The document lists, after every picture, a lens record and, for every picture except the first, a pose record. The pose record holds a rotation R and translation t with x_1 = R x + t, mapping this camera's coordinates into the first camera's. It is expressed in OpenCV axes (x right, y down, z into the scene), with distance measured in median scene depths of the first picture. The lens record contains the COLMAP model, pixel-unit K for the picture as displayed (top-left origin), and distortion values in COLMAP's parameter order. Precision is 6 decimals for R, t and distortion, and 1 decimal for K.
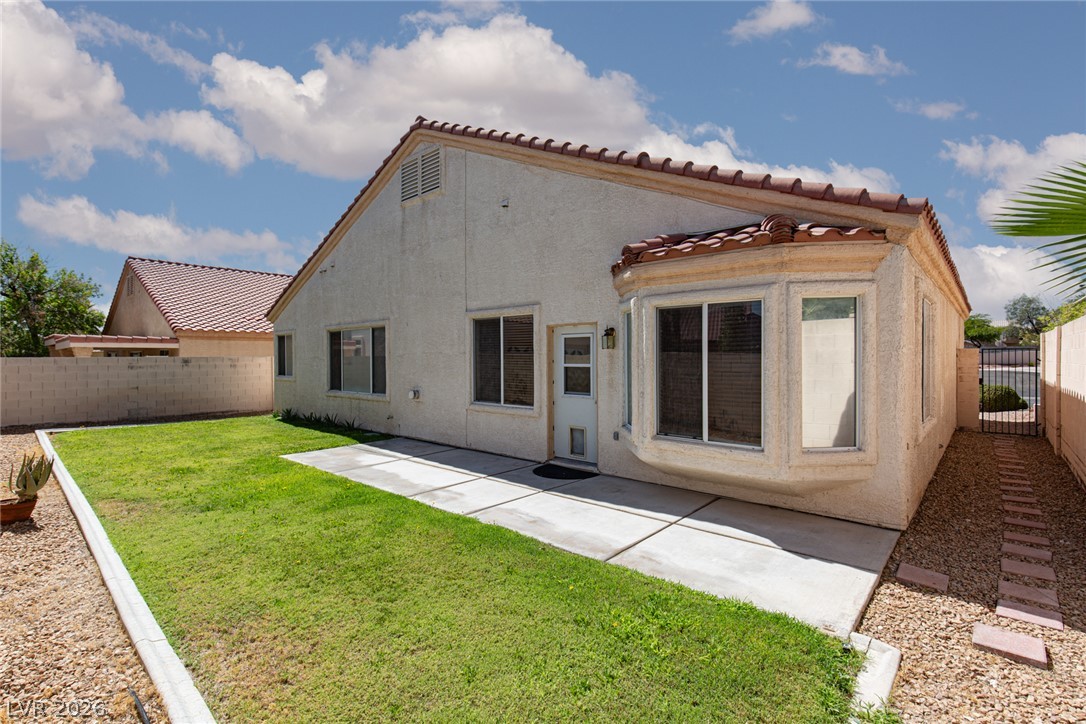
lens RADIAL K [[493.7, 0, 546.4], [0, 493.7, 364.1], [0, 0, 1]] dist [0.009796, -0.001603]
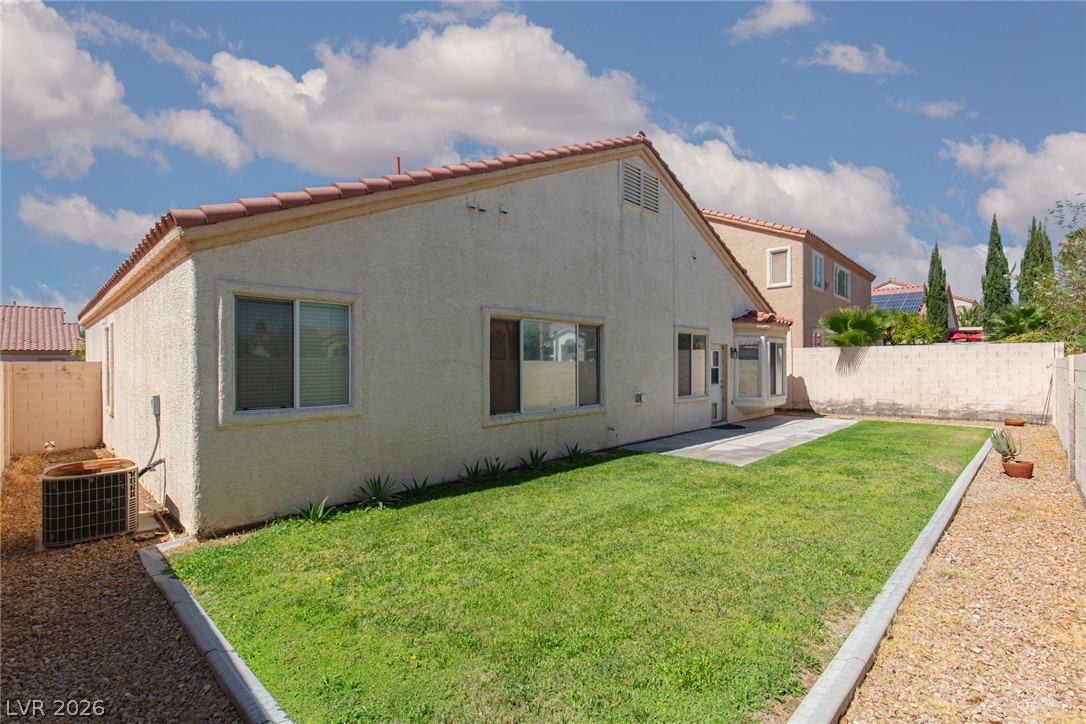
lens RADIAL K [[493.7, 0, 544.3], [0, 493.7, 361.8], [0, 0, 1]] dist [0.009796, -0.001603]
pose [[0.048966, 0.005795, 0.998784, -1.560375], [0.011783, 0.999910, -0.006379, -0.011753], [-0.998731, 0.012081, 0.048894, 1.379870]]
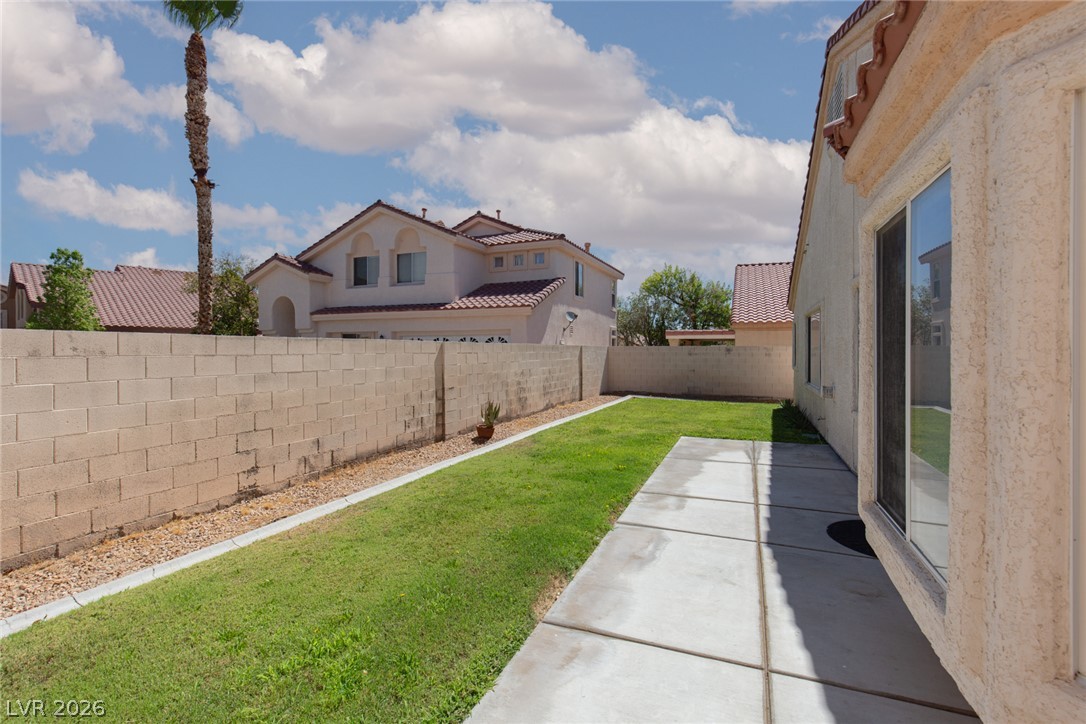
lens RADIAL K [[493.7, 0, 547.3], [0, 493.7, 353.8], [0, 0, 1]] dist [0.009796, -0.001603]
pose [[0.346691, 0.015343, -0.937854, 0.383885], [-0.017643, 0.999796, 0.009834, -0.000523], [0.937814, 0.013138, 0.346891, 0.362016]]
